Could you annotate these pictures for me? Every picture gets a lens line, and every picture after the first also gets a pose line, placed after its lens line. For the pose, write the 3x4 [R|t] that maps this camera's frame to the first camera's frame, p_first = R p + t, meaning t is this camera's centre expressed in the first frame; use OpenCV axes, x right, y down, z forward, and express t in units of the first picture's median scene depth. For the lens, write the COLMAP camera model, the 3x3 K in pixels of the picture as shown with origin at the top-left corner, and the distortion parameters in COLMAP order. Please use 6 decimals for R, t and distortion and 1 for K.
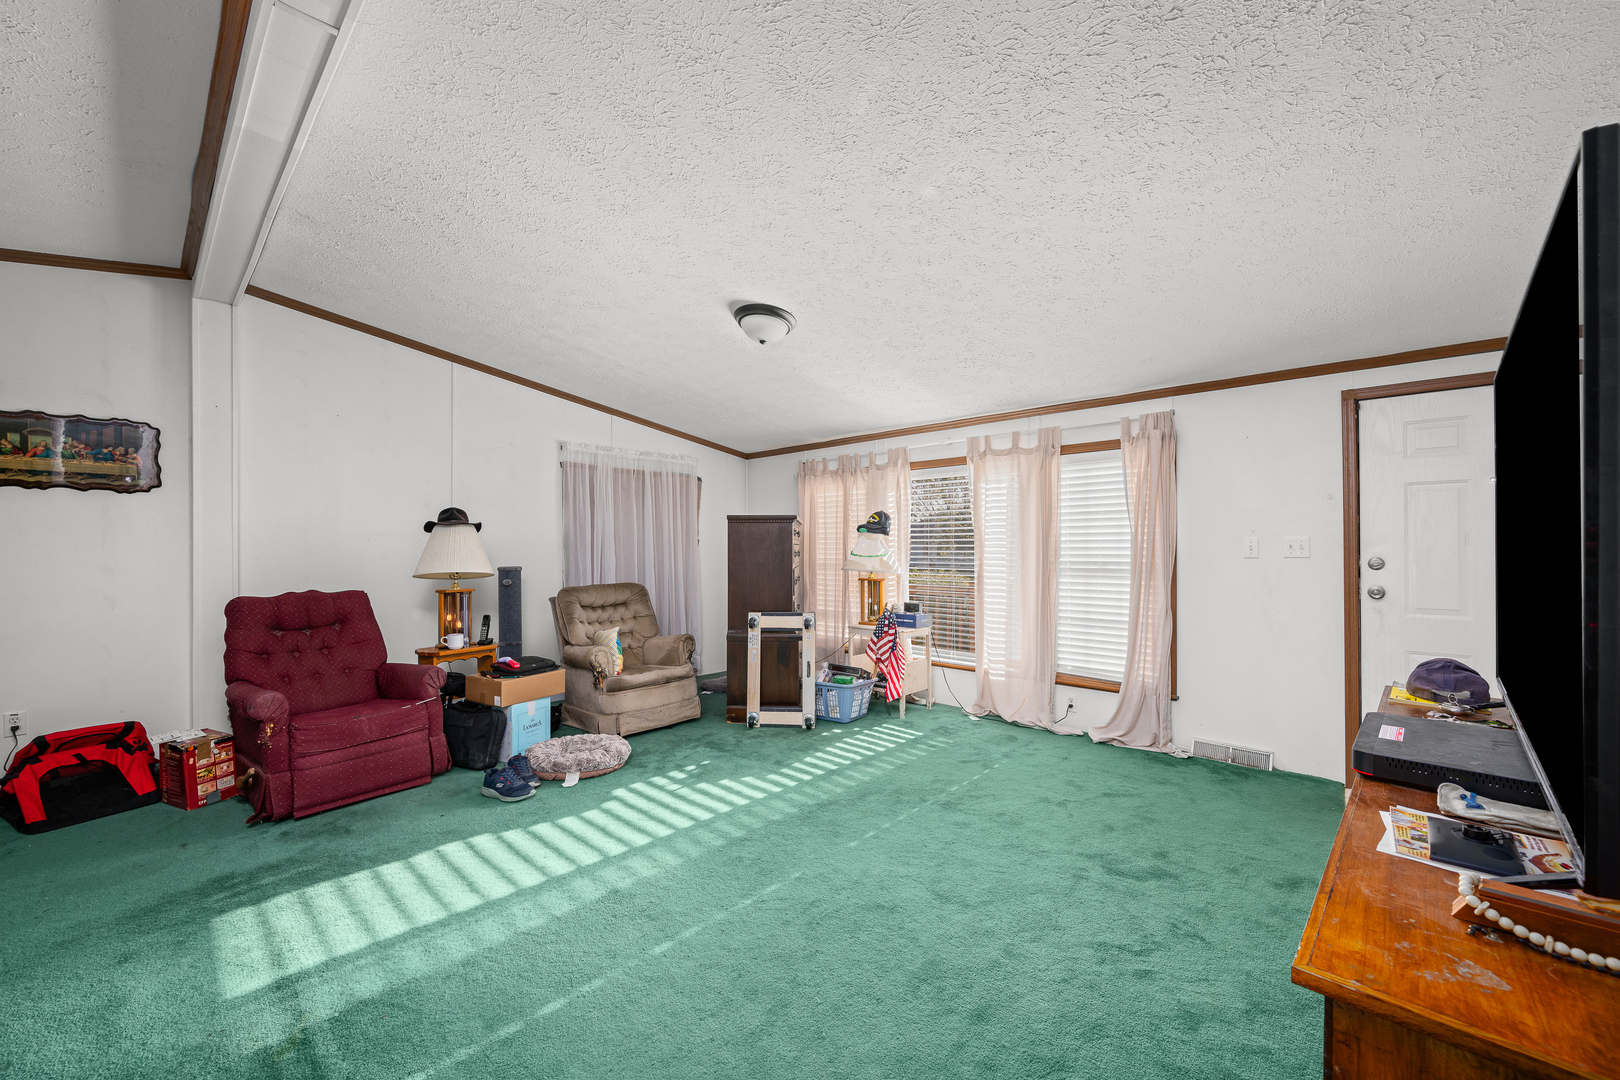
lens RADIAL K [[635.6, 0, 816.5], [0, 635.6, 547.8], [0, 0, 1]] dist [-0.005825, -0.000163]
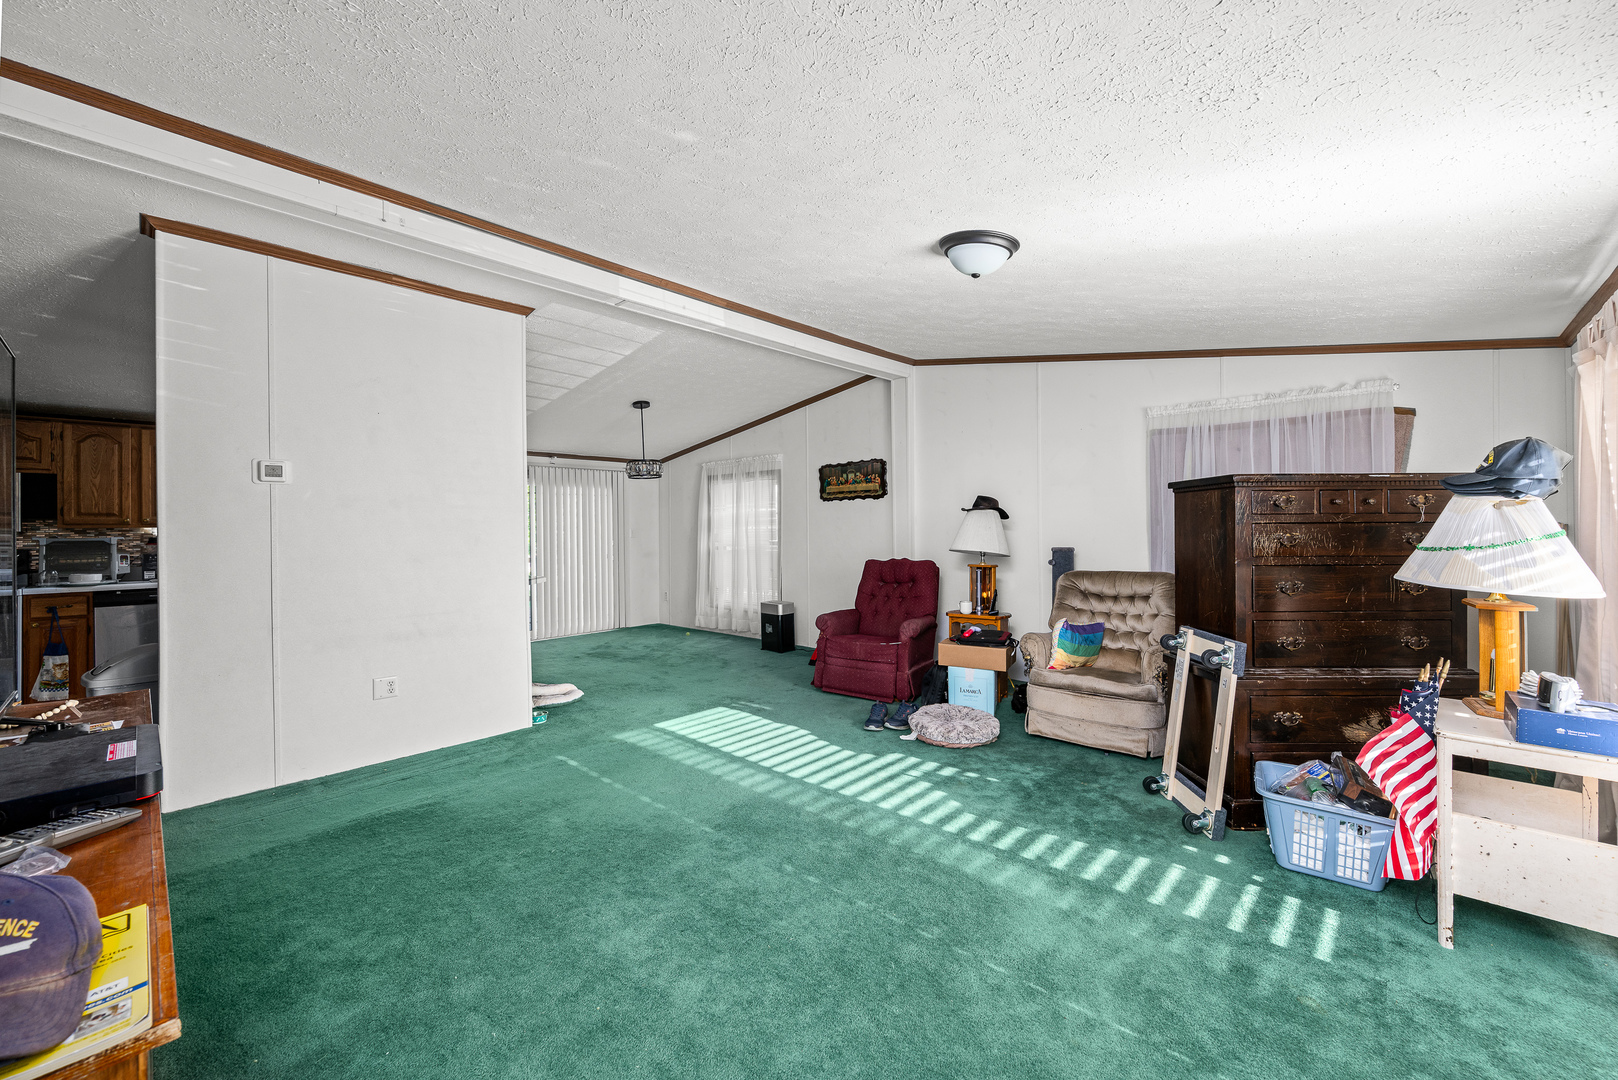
lens RADIAL K [[634.8, 0, 807.6], [0, 634.8, 527.7], [0, 0, 1]] dist [-0.005825, -0.000163]
pose [[0.012872, -0.000913, -0.999917, 0.730477], [0.006636, 0.999978, -0.000827, -0.005215], [0.999895, -0.006625, 0.012878, 0.791575]]
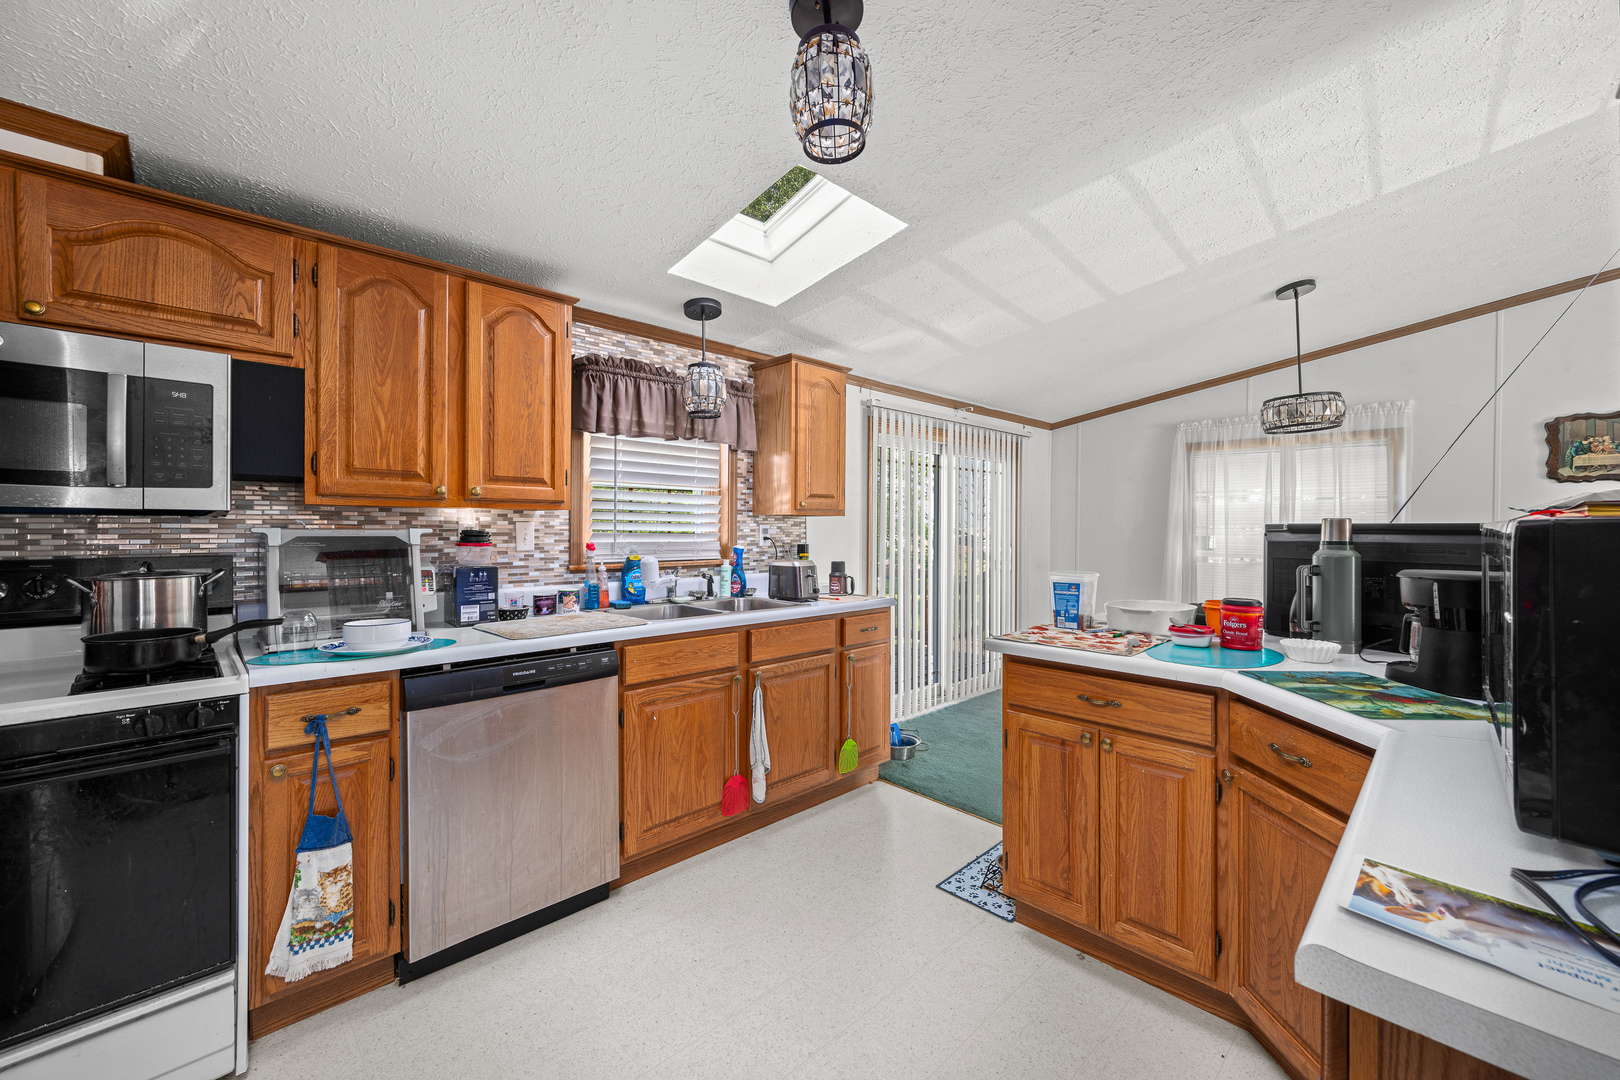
lens RADIAL K [[635.6, 0, 810.0], [0, 635.6, 533.0], [0, 0, 1]] dist [-0.005825, -0.000163]
pose [[-0.050731, 0.011079, -0.998651, -0.114731], [-0.010973, 0.999872, 0.011650, -0.002257], [0.998652, 0.011549, -0.050603, -0.335651]]
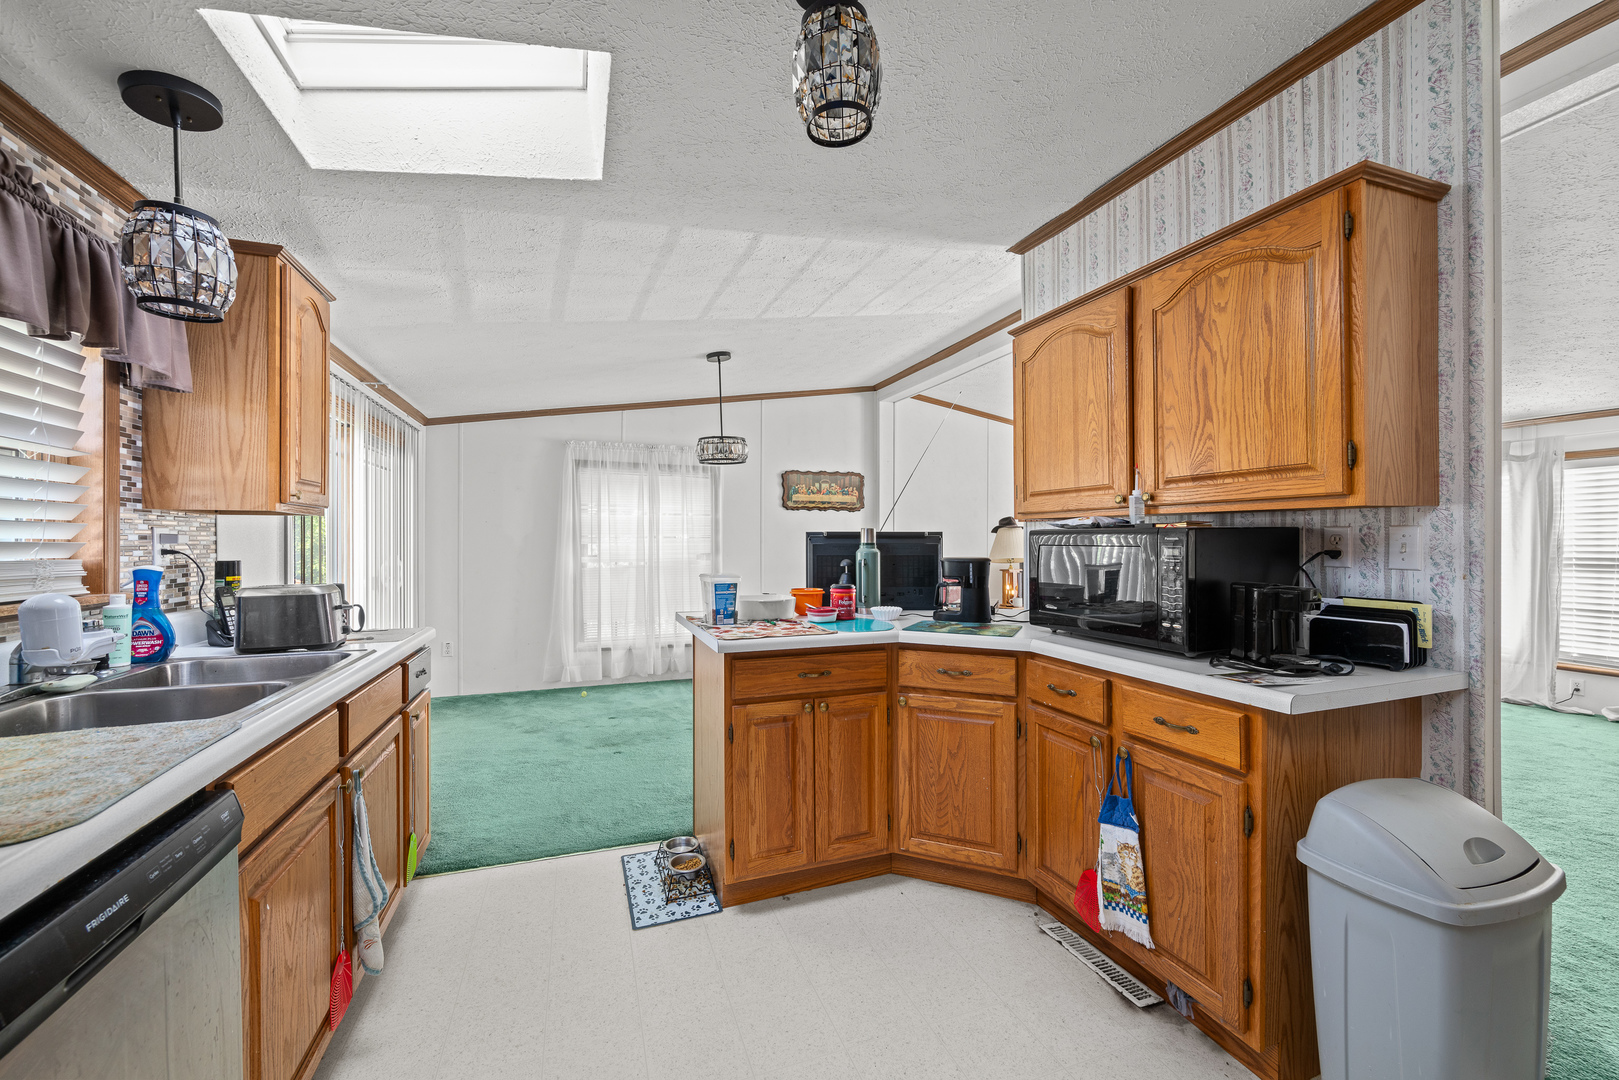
lens RADIAL K [[635.2, 0, 811.8], [0, 635.2, 543.0], [0, 0, 1]] dist [-0.005825, -0.000163]
pose [[0.894481, 0.004494, -0.447084, -0.370926], [-0.006368, 0.999976, -0.002689, 0.009201], [0.447061, 0.005253, 0.894488, -0.706109]]
